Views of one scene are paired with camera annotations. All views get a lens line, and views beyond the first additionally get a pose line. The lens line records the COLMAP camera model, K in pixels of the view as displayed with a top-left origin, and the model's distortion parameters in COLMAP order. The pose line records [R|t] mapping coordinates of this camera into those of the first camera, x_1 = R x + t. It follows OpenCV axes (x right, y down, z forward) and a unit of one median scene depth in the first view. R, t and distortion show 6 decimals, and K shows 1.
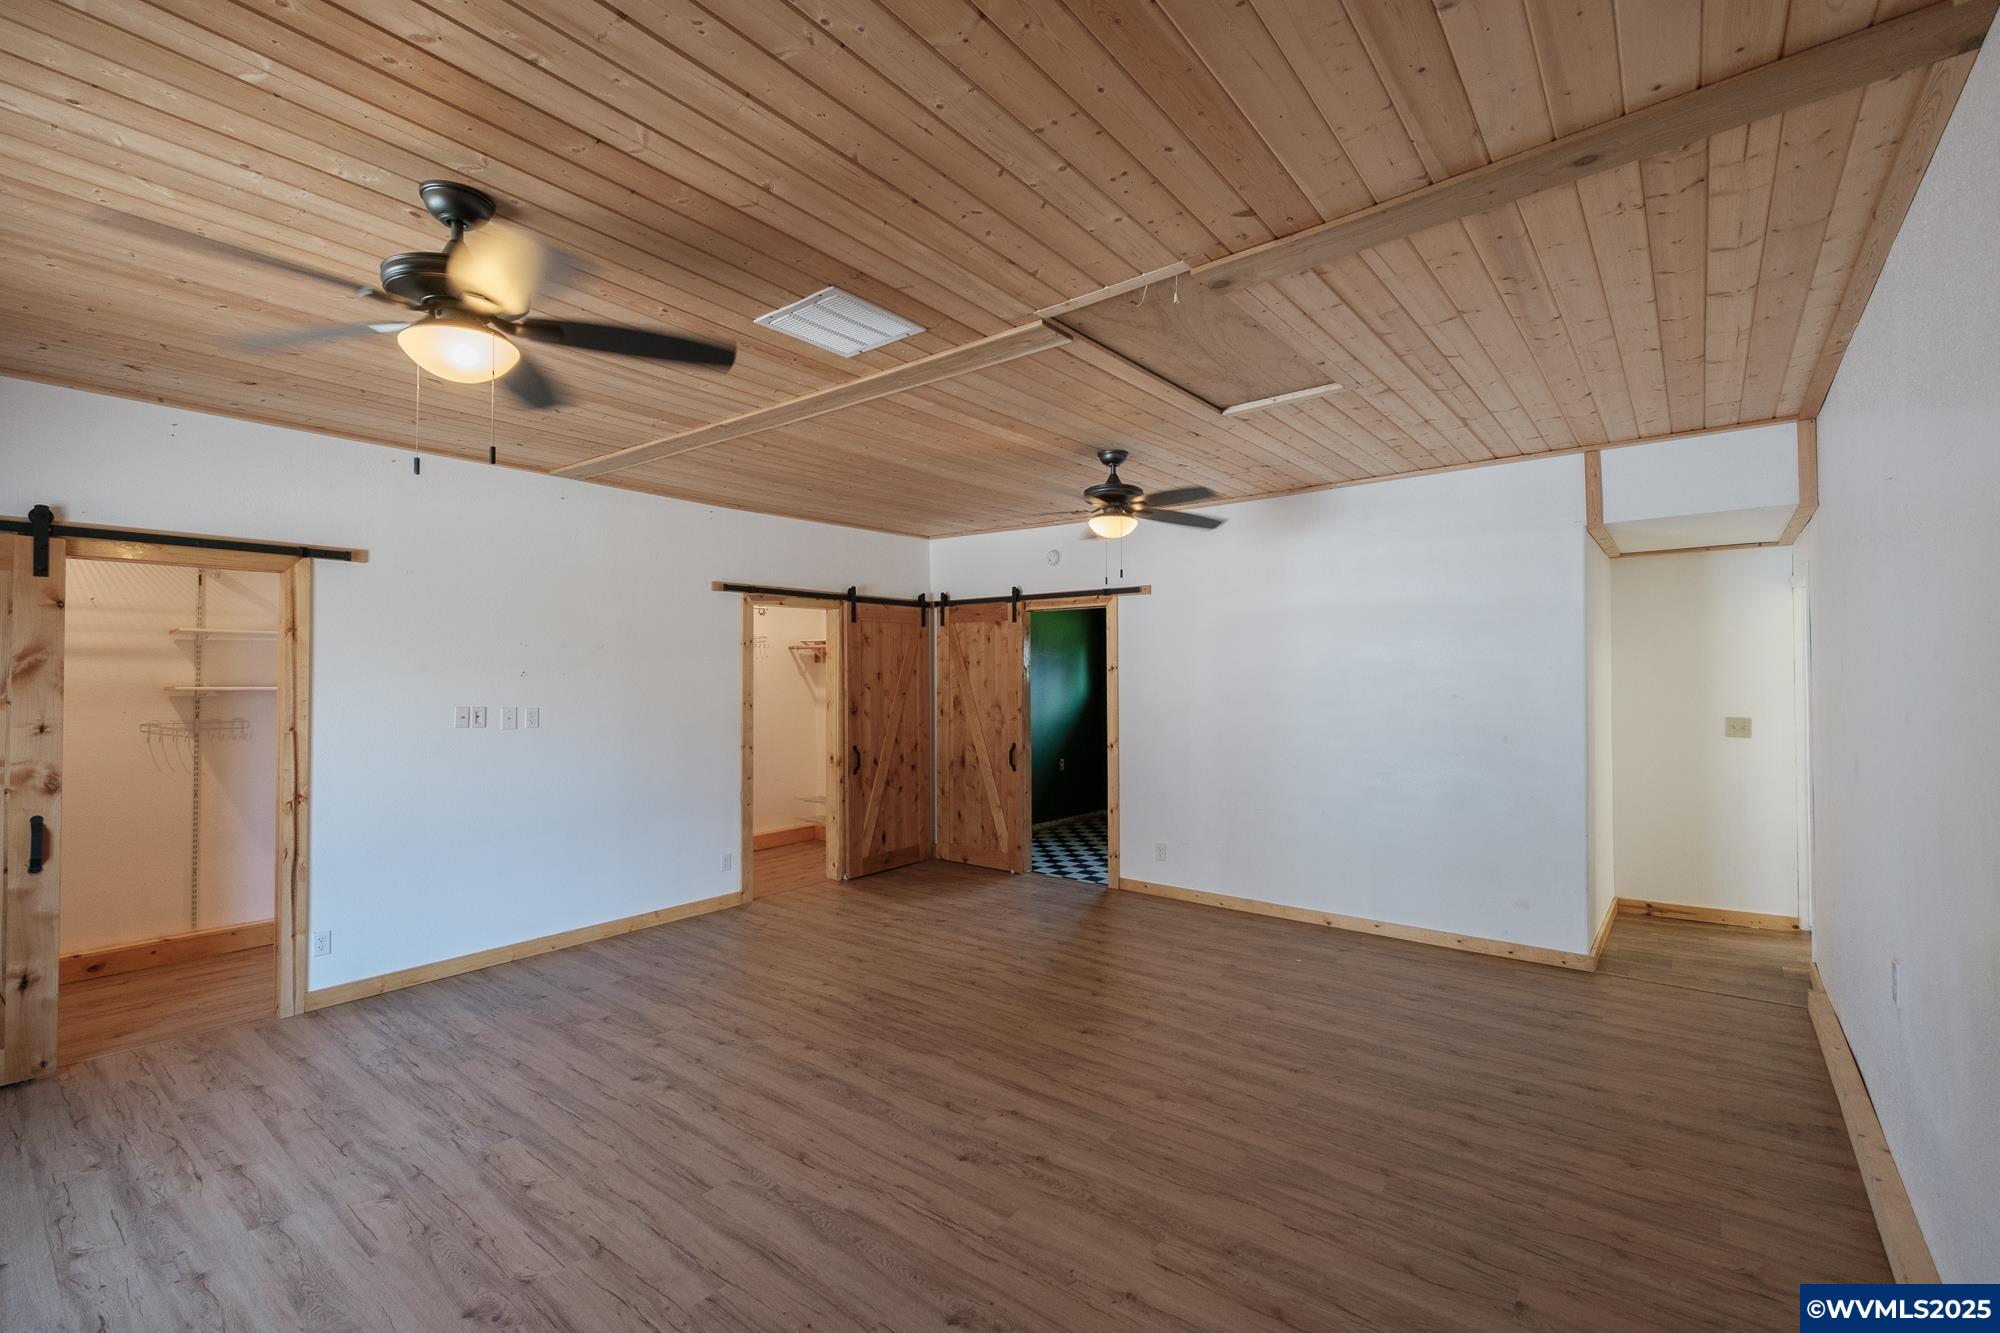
lens RADIAL K [[862.9, 0, 1011.8], [0, 862.9, 663.0], [0, 0, 1]] dist [0.009186, -0.007937]
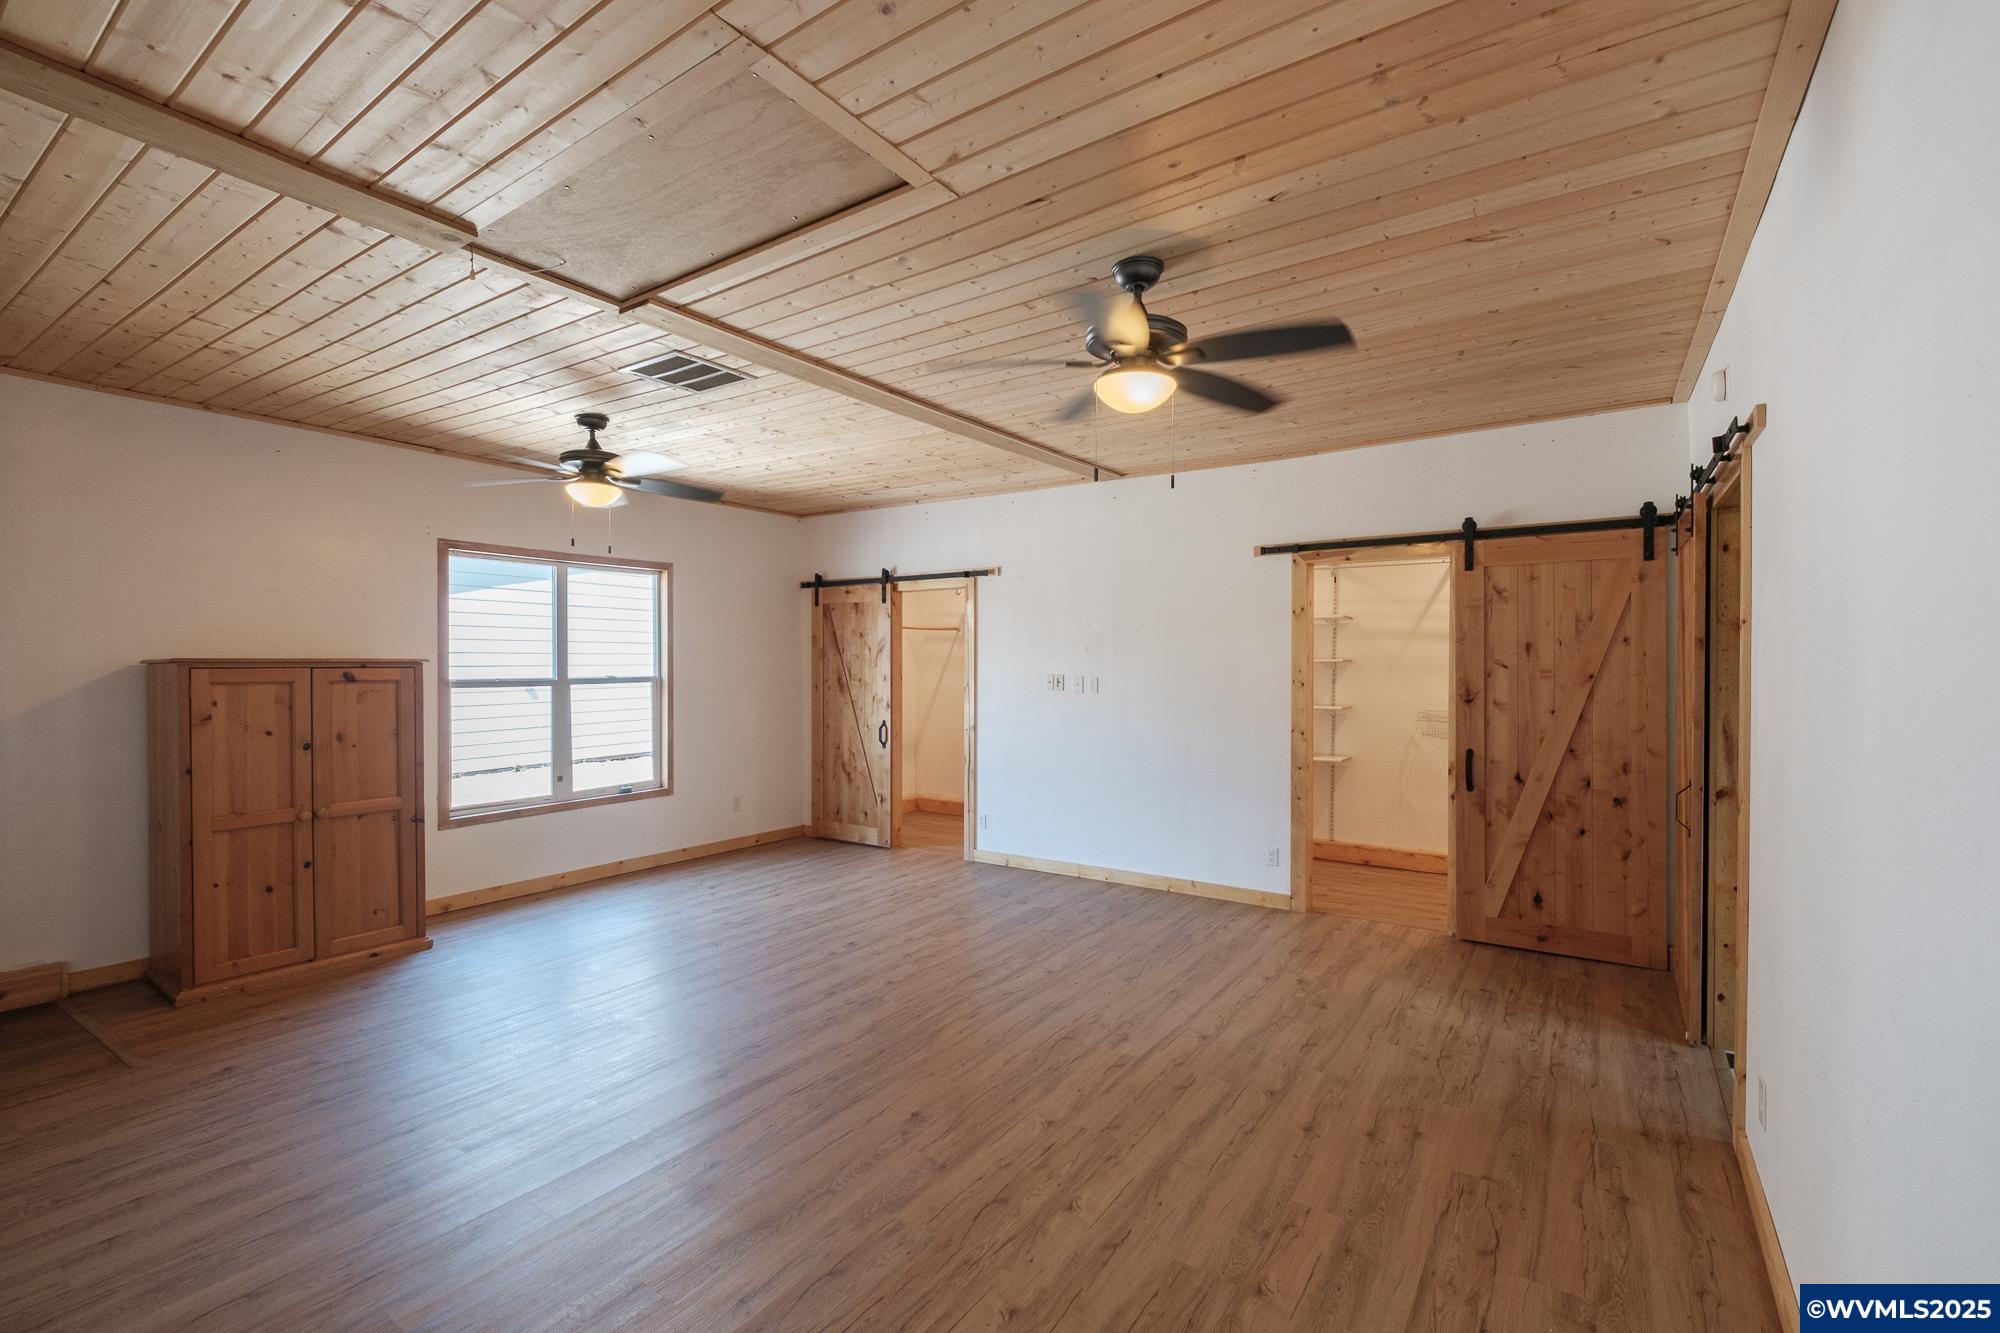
lens RADIAL K [[862.9, 0, 1011.8], [0, 862.9, 663.0], [0, 0, 1]] dist [0.009186, -0.007937]
pose [[0.072857, 0.009492, -0.997297, 0.615193], [0.019297, 0.999754, 0.010925, 0.015833], [0.997156, -0.020041, 0.072656, 0.753015]]
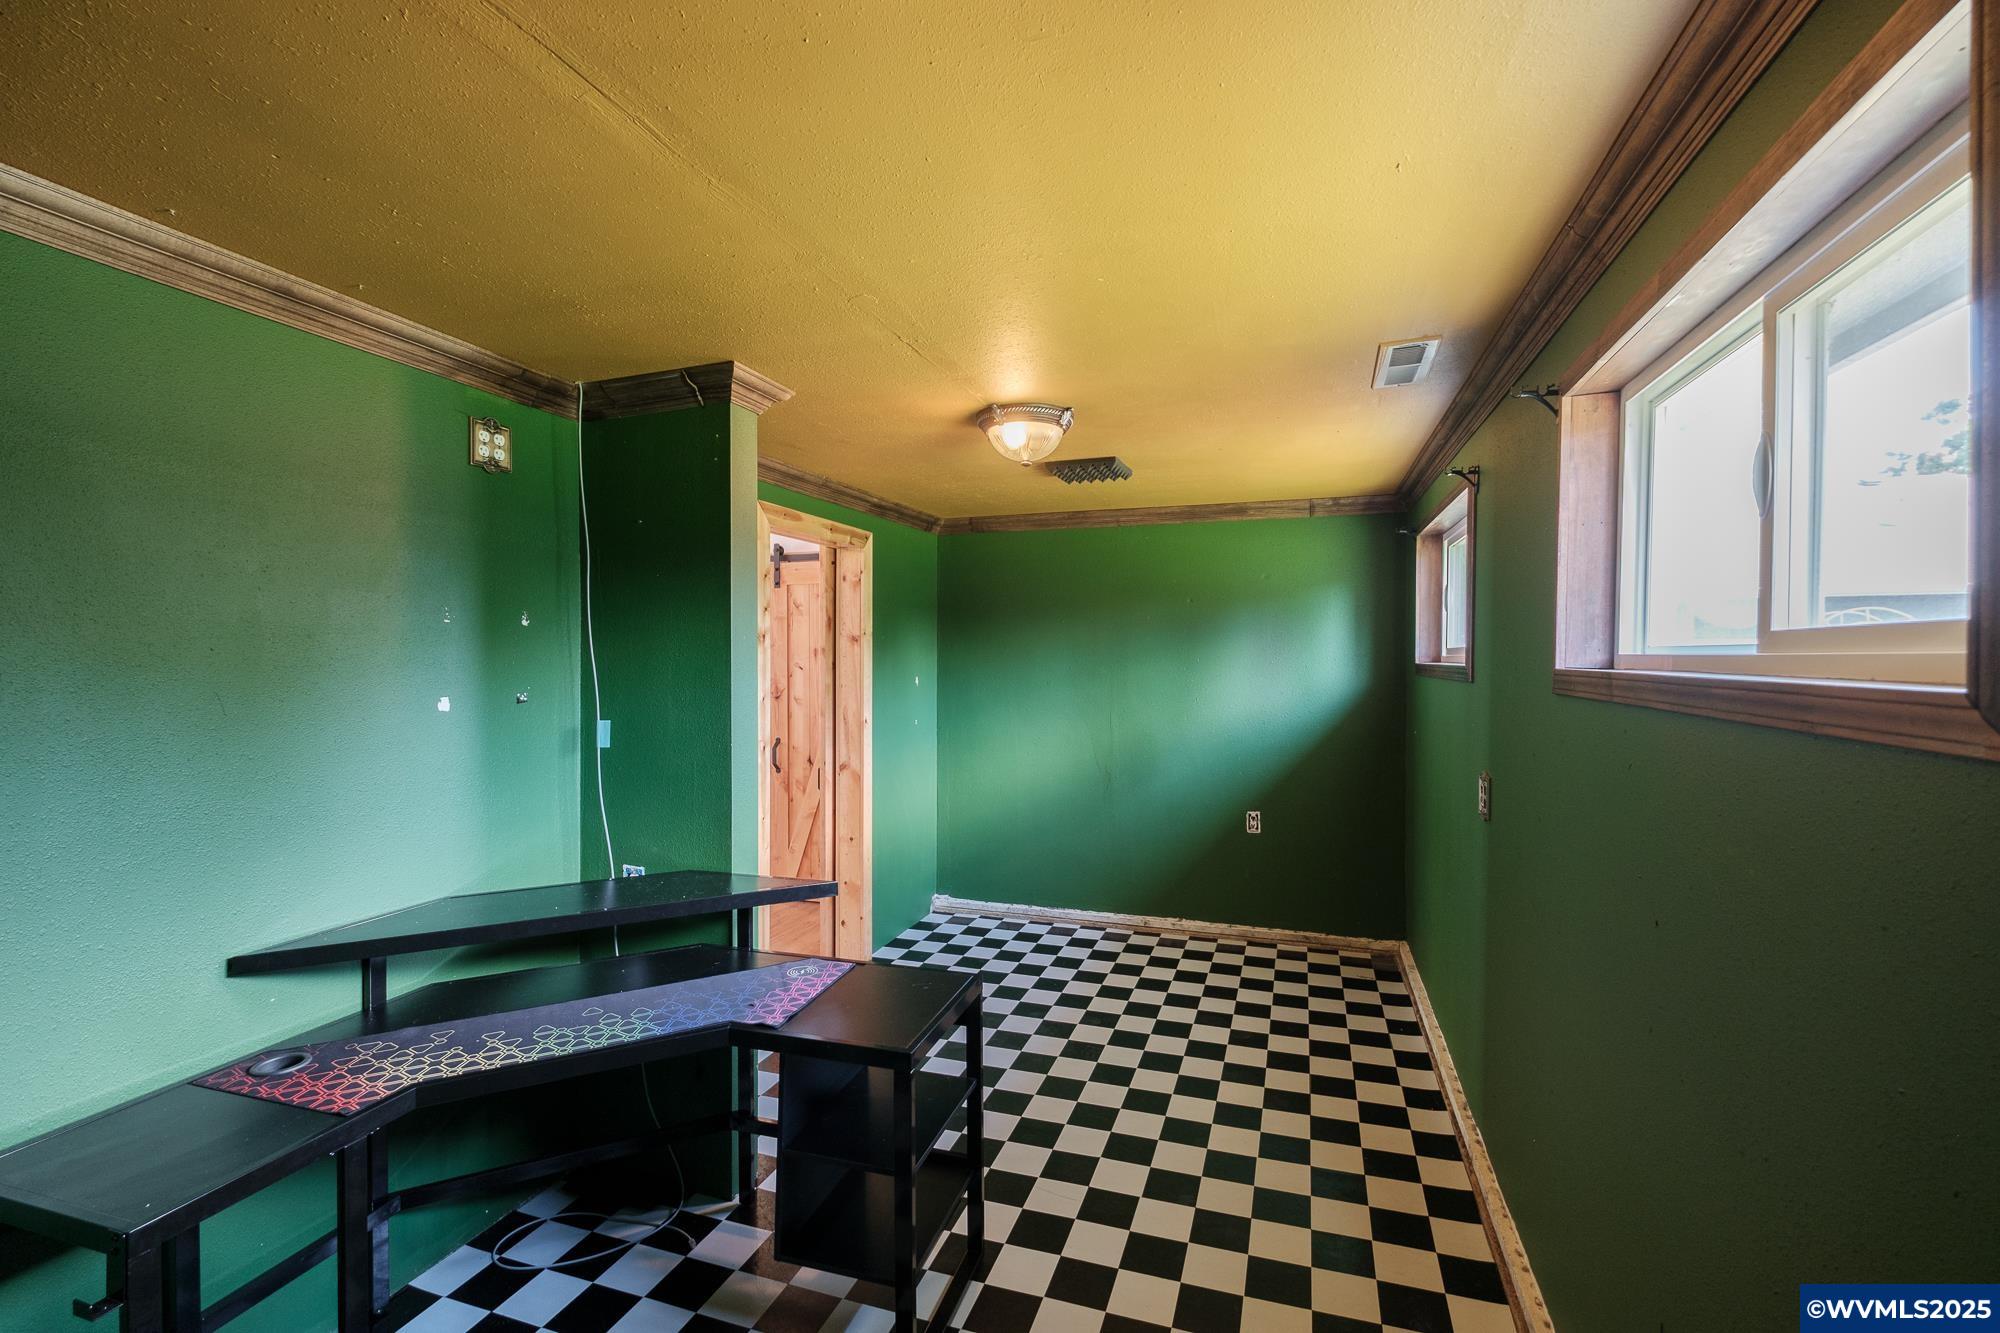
lens RADIAL K [[862.9, 0, 1011.8], [0, 862.9, 663.0], [0, 0, 1]] dist [0.009186, -0.007937]
pose [[0.343036, 0.009250, -0.939277, 0.856184], [0.016419, 0.999740, 0.015842, 0.019232], [0.939179, -0.020857, 0.342795, 1.191915]]
